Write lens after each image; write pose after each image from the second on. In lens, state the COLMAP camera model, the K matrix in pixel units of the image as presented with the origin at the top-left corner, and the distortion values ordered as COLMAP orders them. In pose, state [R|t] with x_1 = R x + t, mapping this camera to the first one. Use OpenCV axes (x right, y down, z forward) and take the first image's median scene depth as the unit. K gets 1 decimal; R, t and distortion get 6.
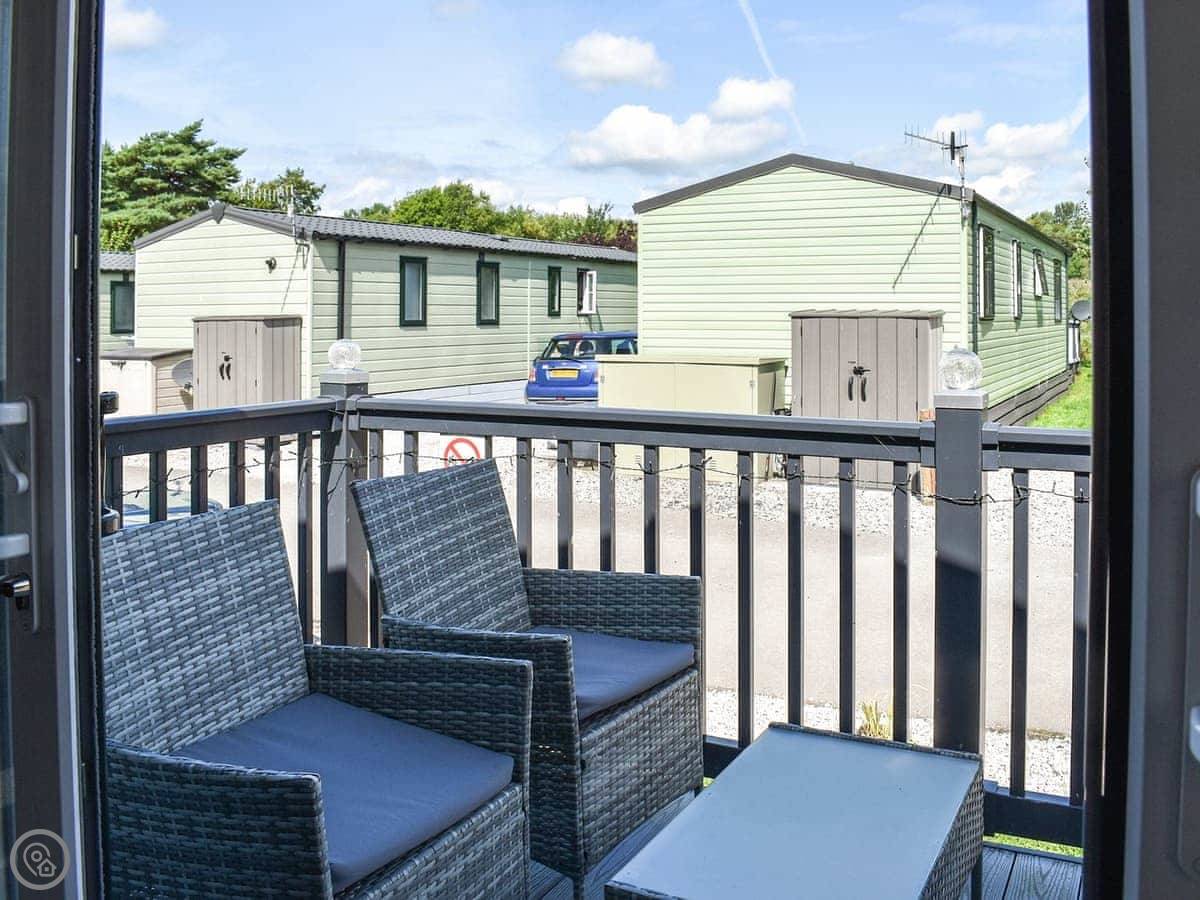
lens RADIAL K [[1068.2, 0, 600.0], [0, 1068.2, 450.0], [0, 0, 1]] dist [-0.093026, 0.011932]
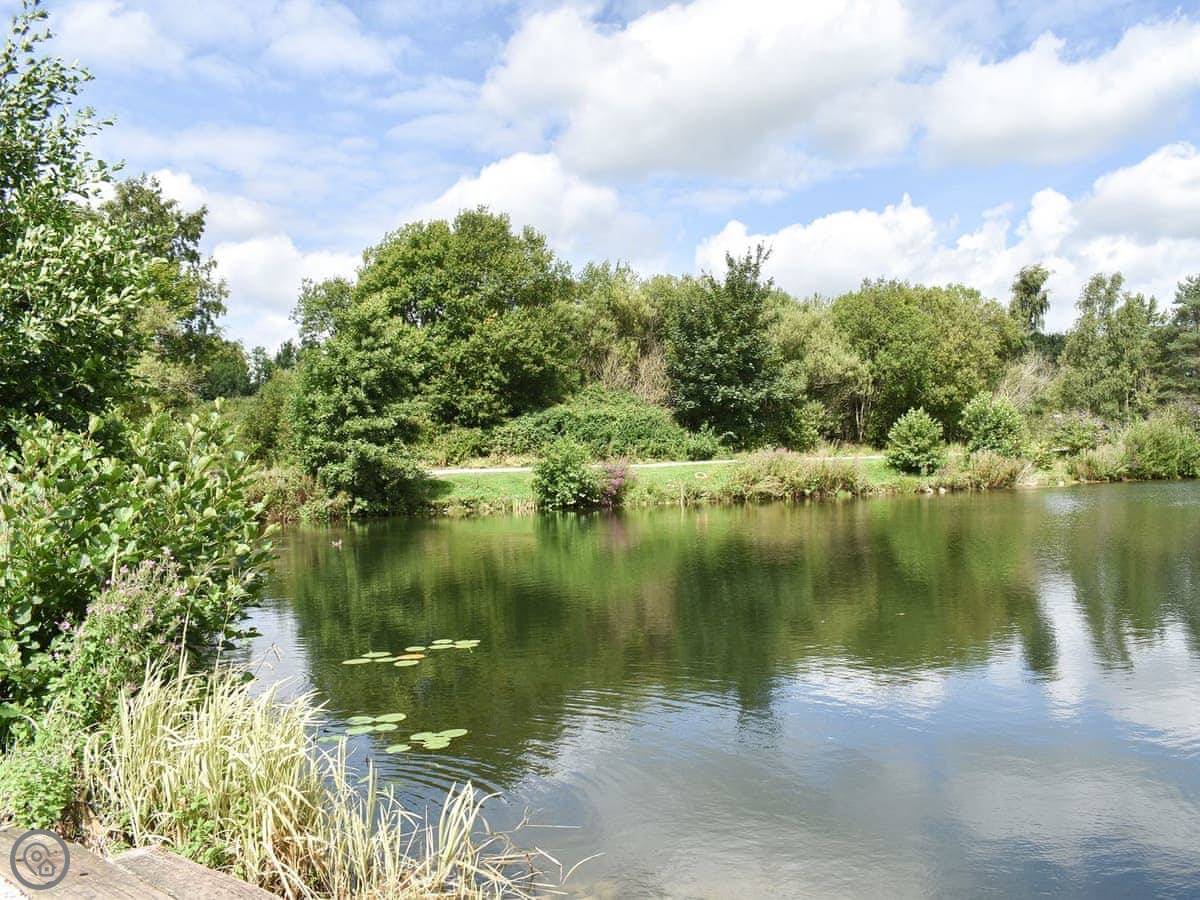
lens RADIAL K [[1068.2, 0, 600.0], [0, 1068.2, 450.0], [0, 0, 1]] dist [-0.093026, 0.011932]
pose [[0.988580, -0.023026, -0.148927, 0.003860], [0.001900, 0.990083, -0.140468, -0.055147], [0.150685, 0.138581, 0.978820, 0.485207]]
